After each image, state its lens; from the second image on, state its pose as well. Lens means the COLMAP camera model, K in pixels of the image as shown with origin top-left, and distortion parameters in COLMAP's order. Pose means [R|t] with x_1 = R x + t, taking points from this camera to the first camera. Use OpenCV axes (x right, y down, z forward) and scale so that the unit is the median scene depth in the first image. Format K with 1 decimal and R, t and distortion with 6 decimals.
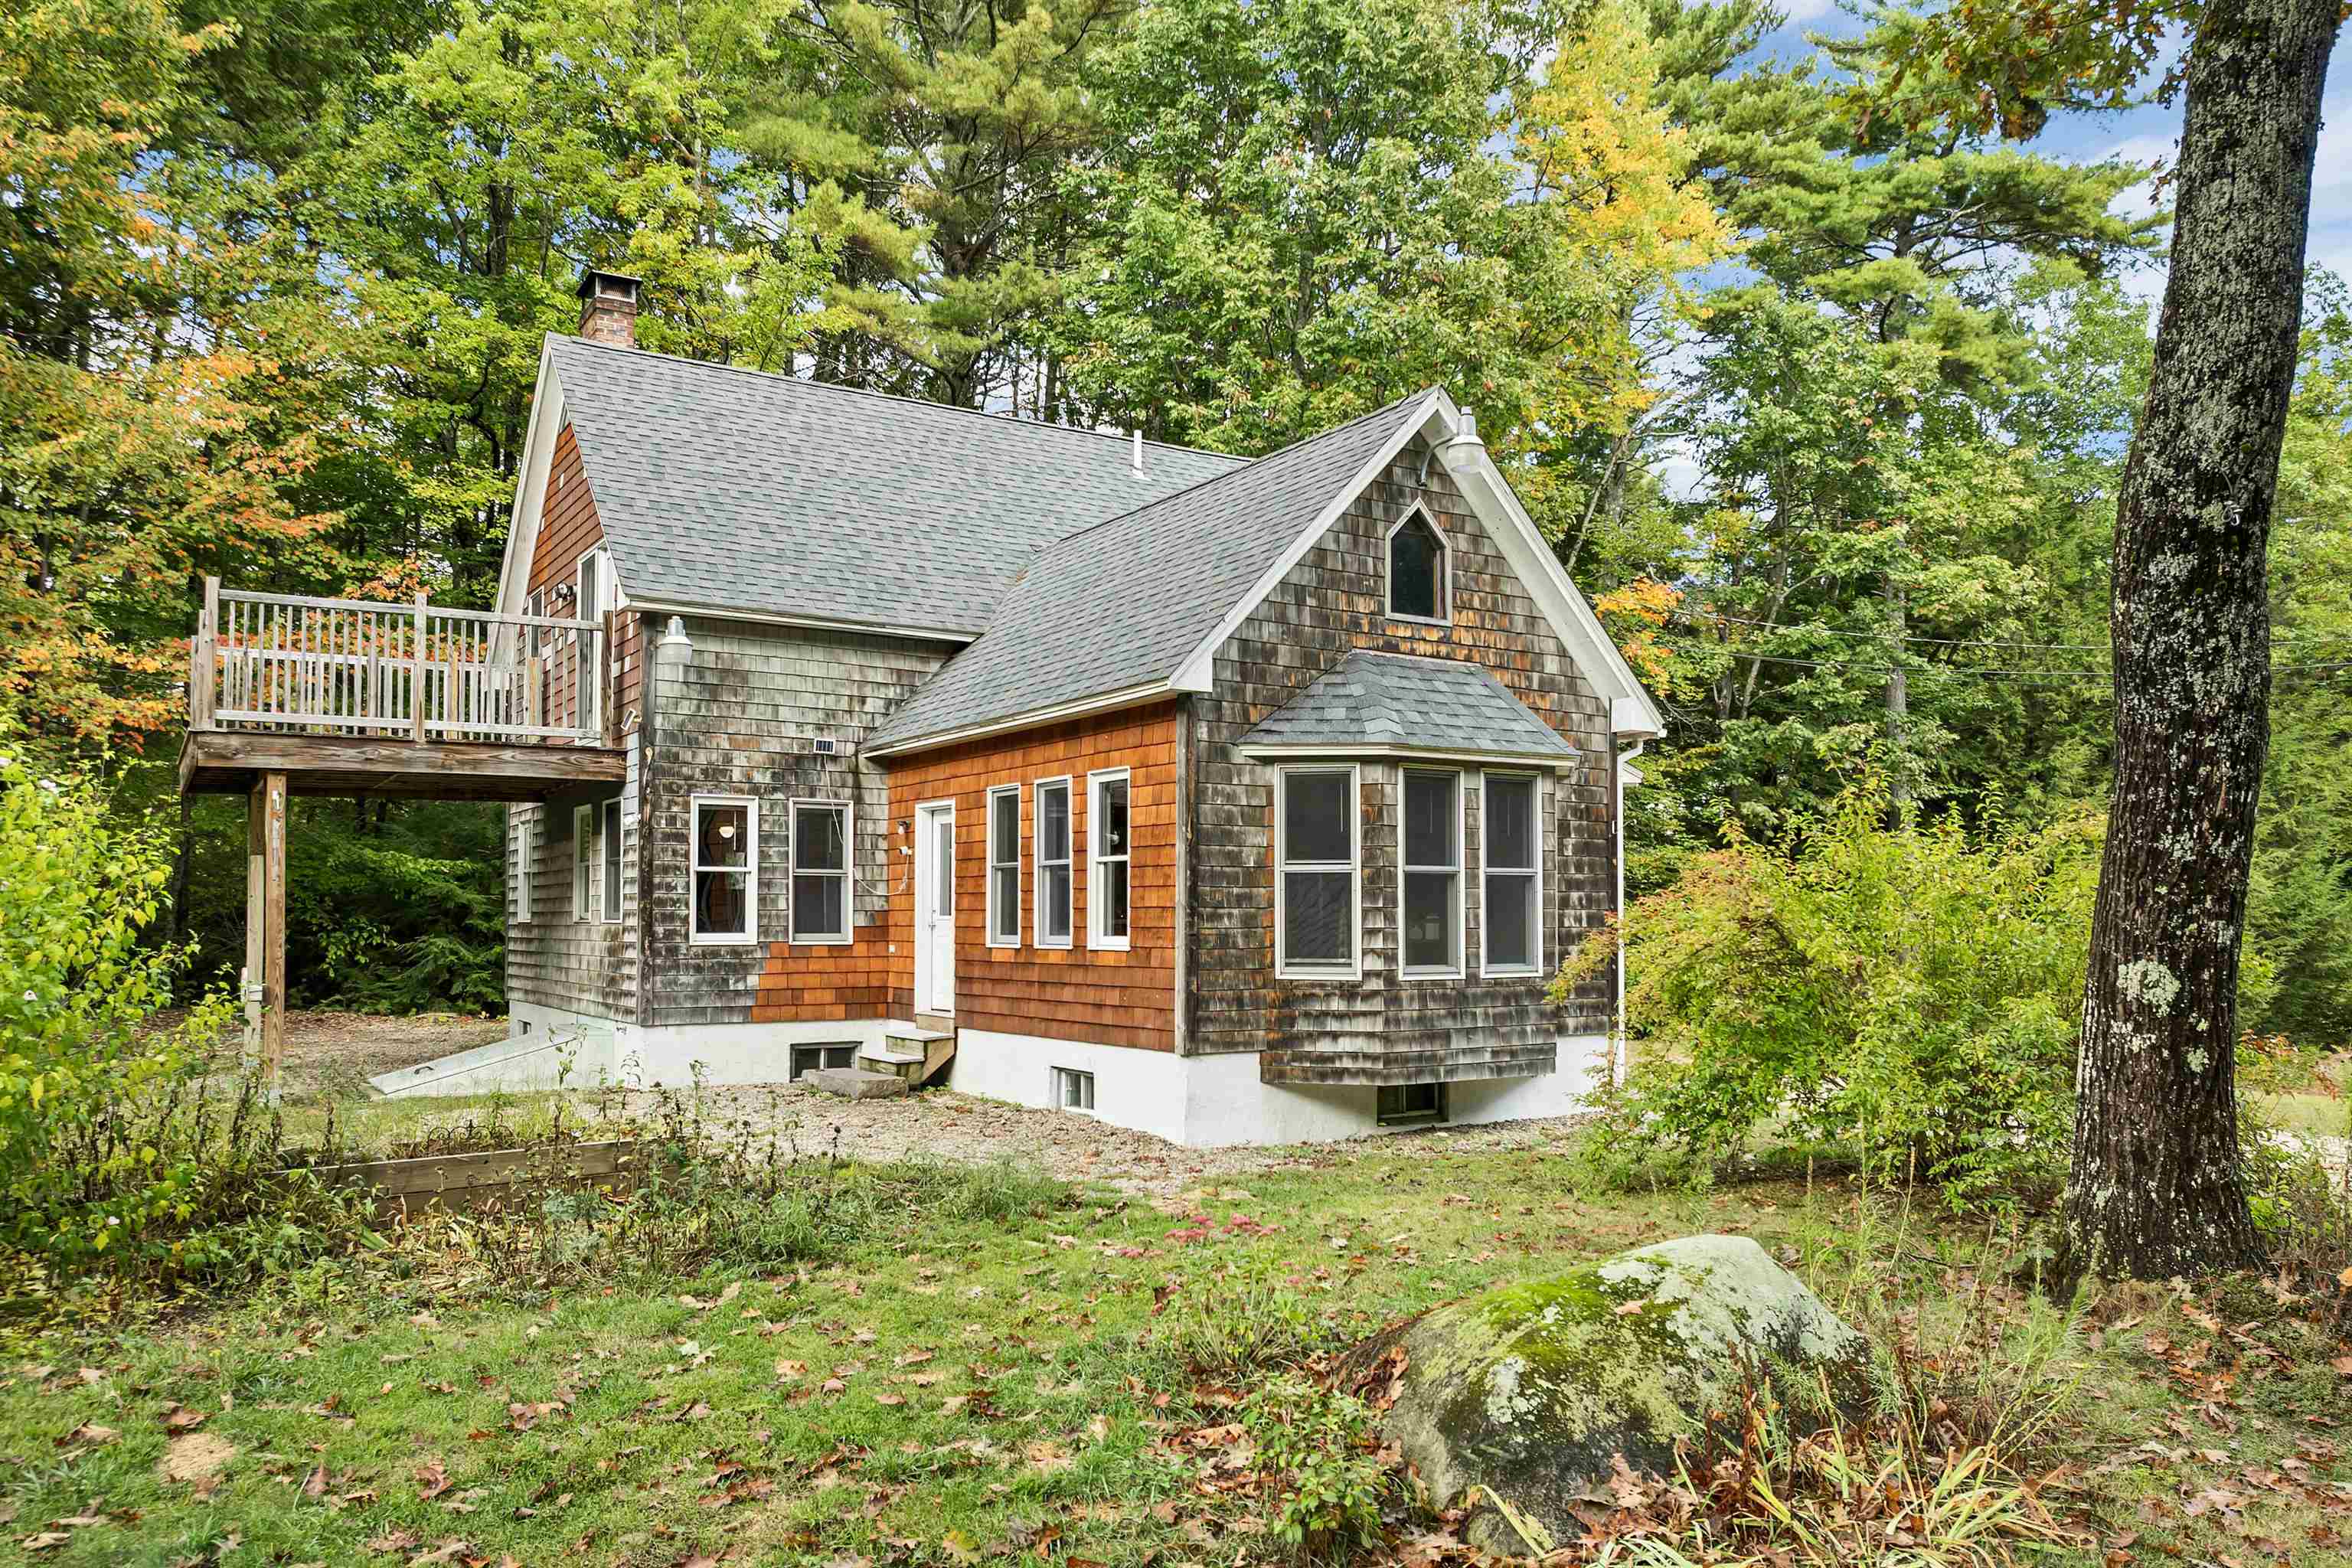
lens RADIAL K [[1701.1, 0, 1180.9], [0, 1701.1, 864.8], [0, 0, 1]] dist [-0.038445, 0.008260]
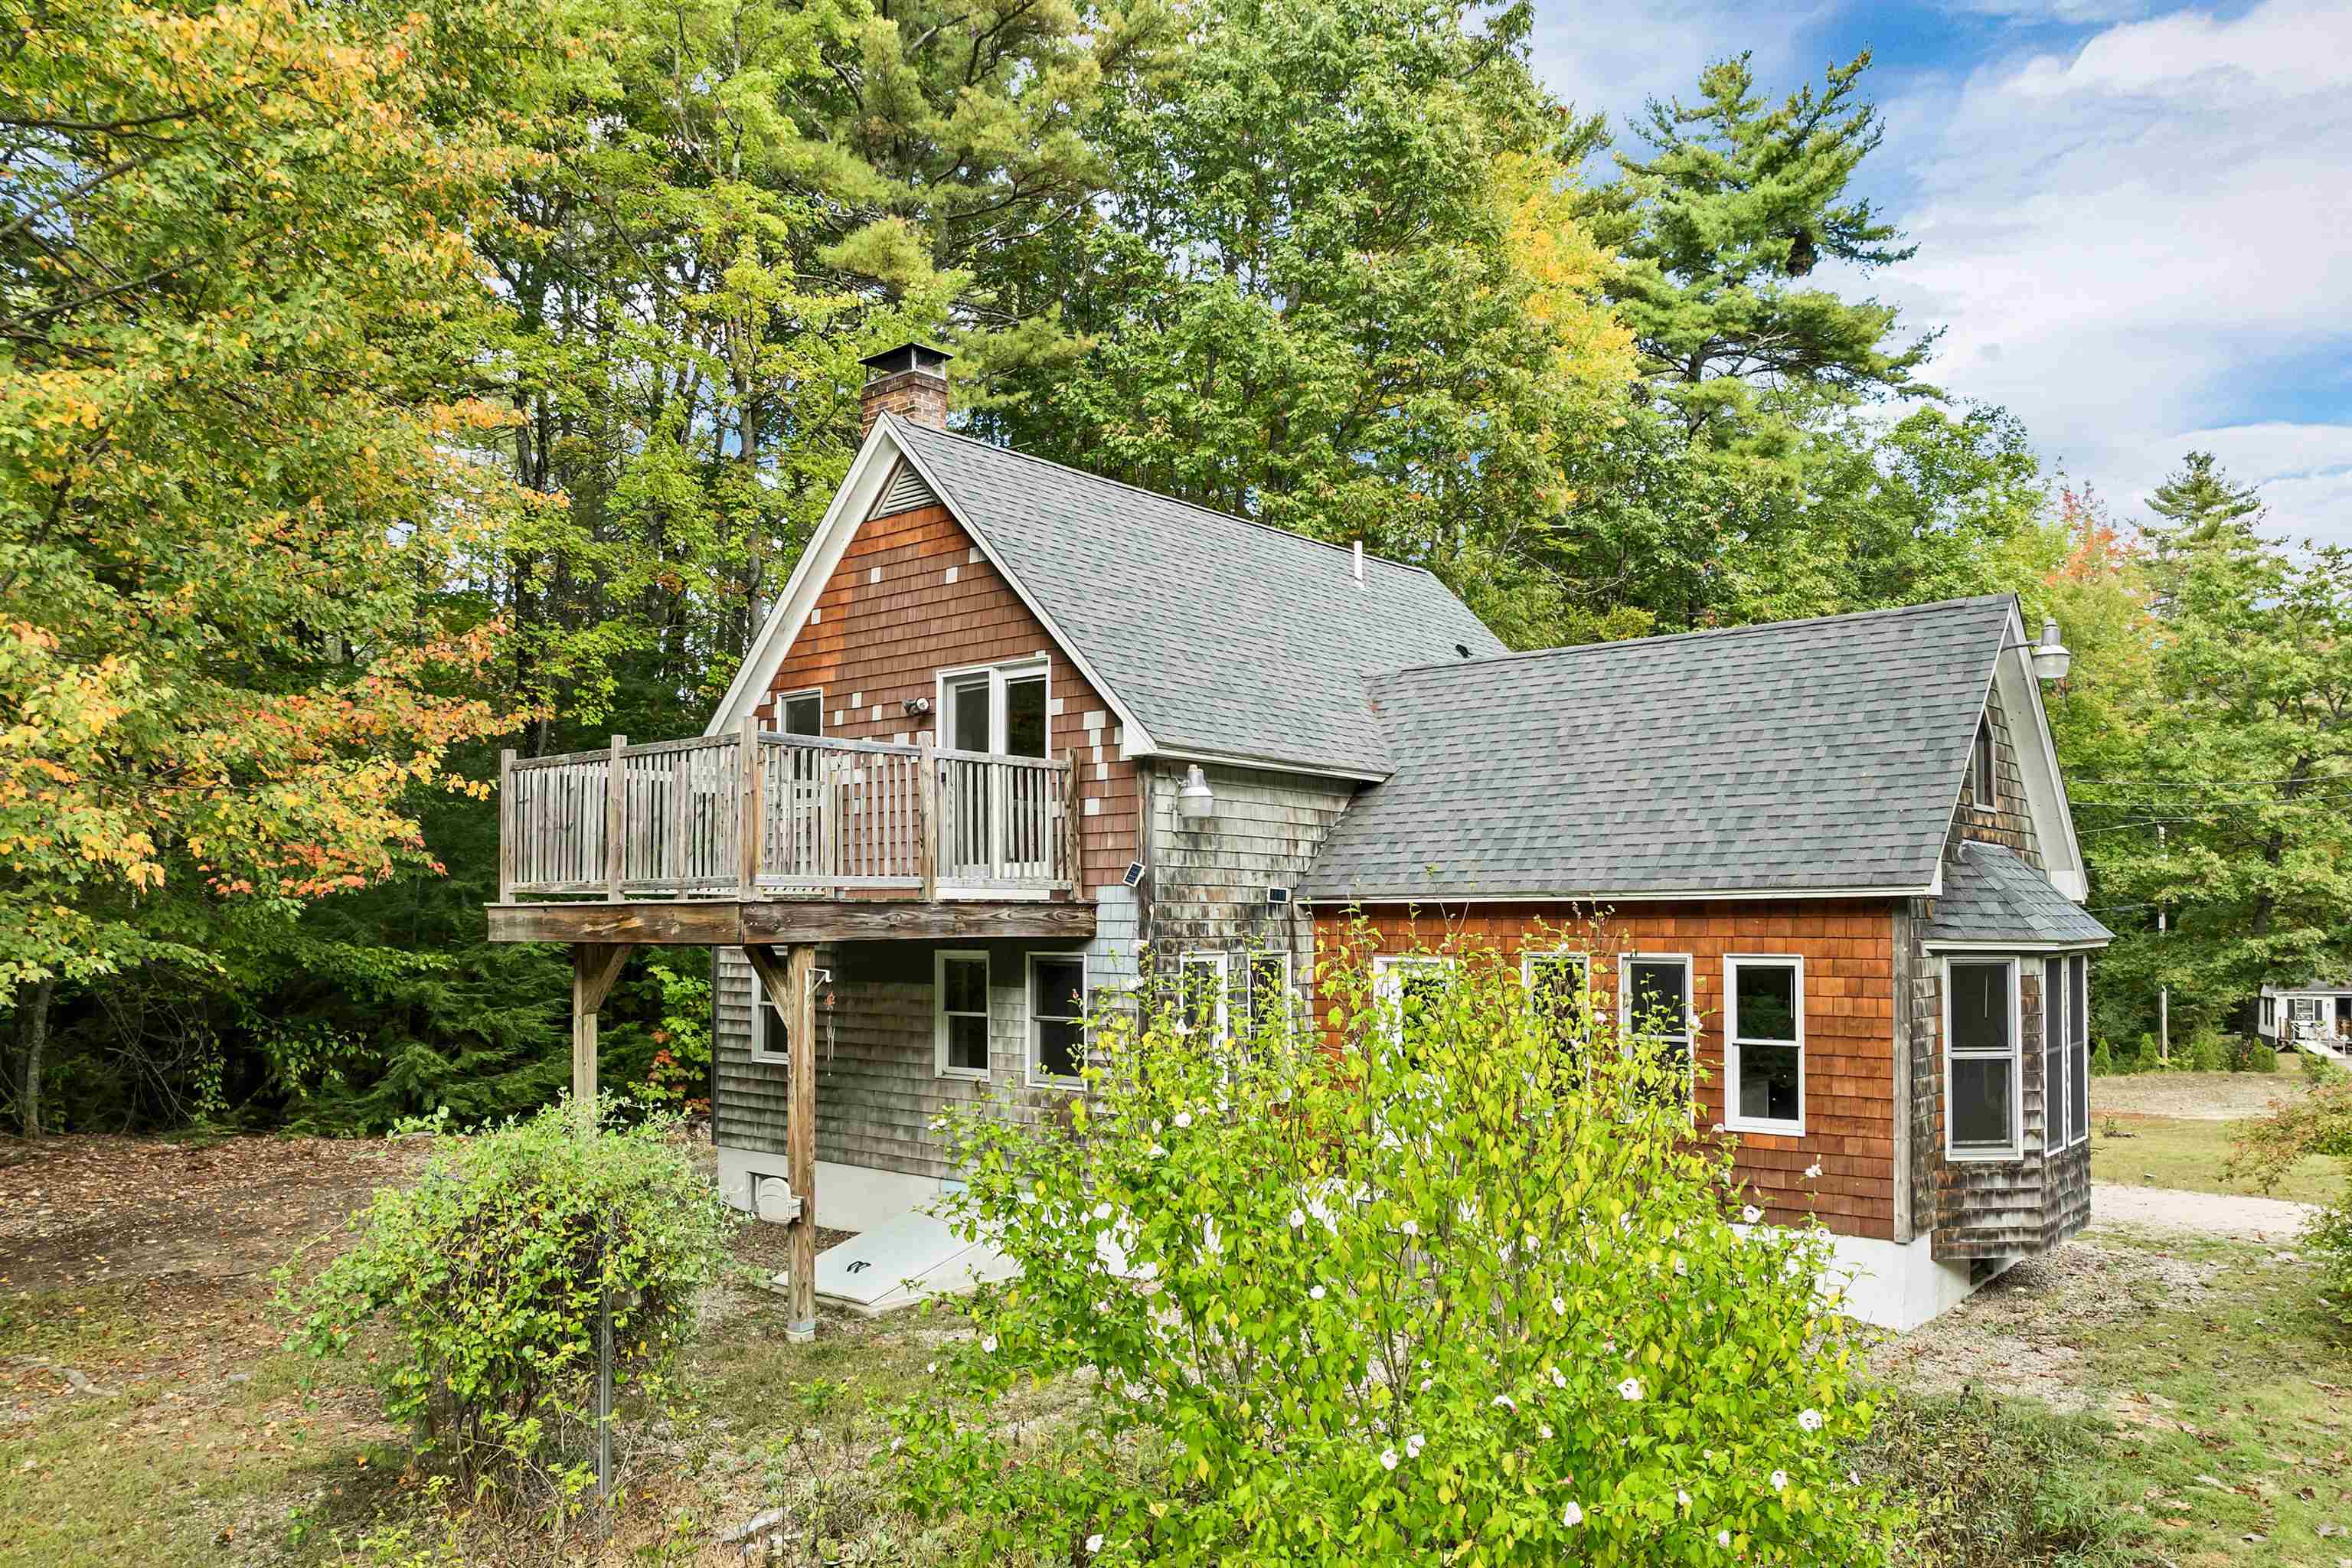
lens RADIAL K [[1701.1, 0, 1180.9], [0, 1701.1, 864.8], [0, 0, 1]] dist [-0.038445, 0.008260]
pose [[0.955290, 0.007580, 0.295572, -0.592032], [-0.007845, 0.999969, -0.000291, -0.093888], [-0.295565, -0.002041, 0.955320, 0.119707]]
